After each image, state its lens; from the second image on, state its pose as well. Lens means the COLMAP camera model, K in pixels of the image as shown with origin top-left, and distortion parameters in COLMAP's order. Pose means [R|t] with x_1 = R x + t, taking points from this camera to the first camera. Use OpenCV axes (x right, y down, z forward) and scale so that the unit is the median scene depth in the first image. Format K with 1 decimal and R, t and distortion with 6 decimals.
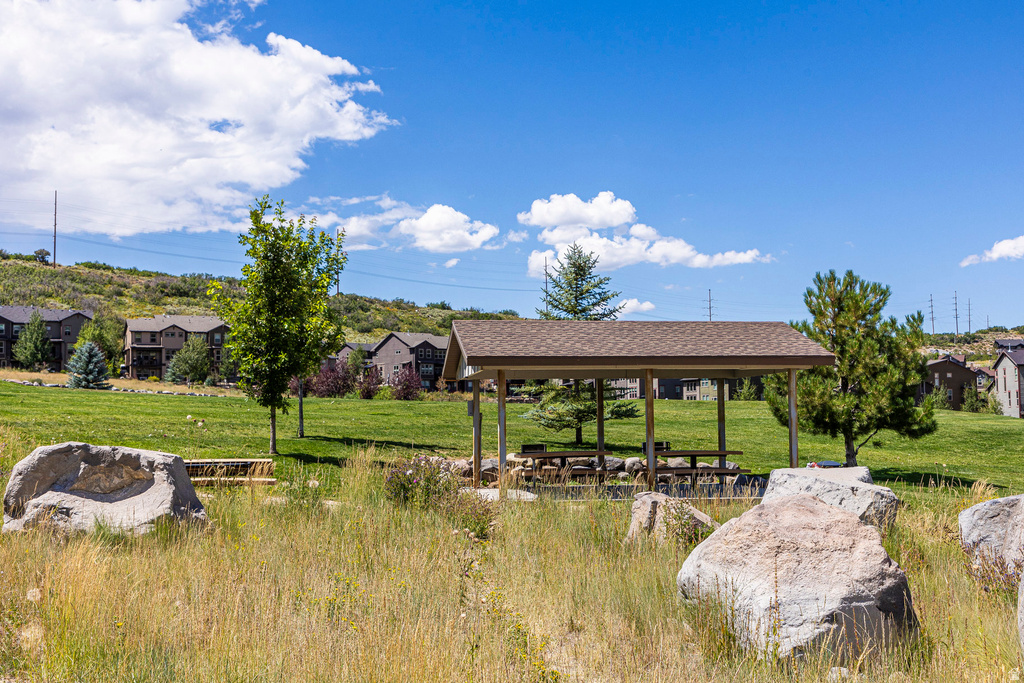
lens RADIAL K [[1199.1, 0, 512.0], [0, 1199.1, 341.5], [0, 0, 1]] dist [0.015675, 0.028944]
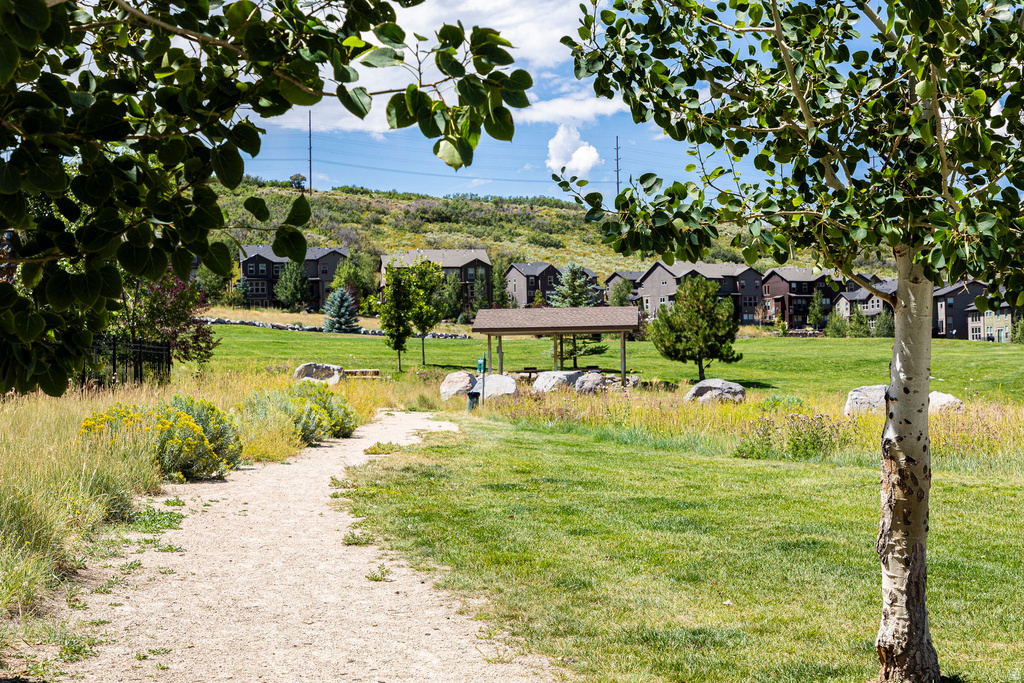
lens RADIAL K [[1626.0, 0, 512.0], [0, 1626.0, 341.5], [0, 0, 1]] dist [0.002337, 0.000390]
pose [[0.970330, -0.010020, -0.241577, 0.091817], [0.023453, 0.998330, 0.052792, -0.014568], [0.240645, -0.056891, 0.968945, -0.234941]]
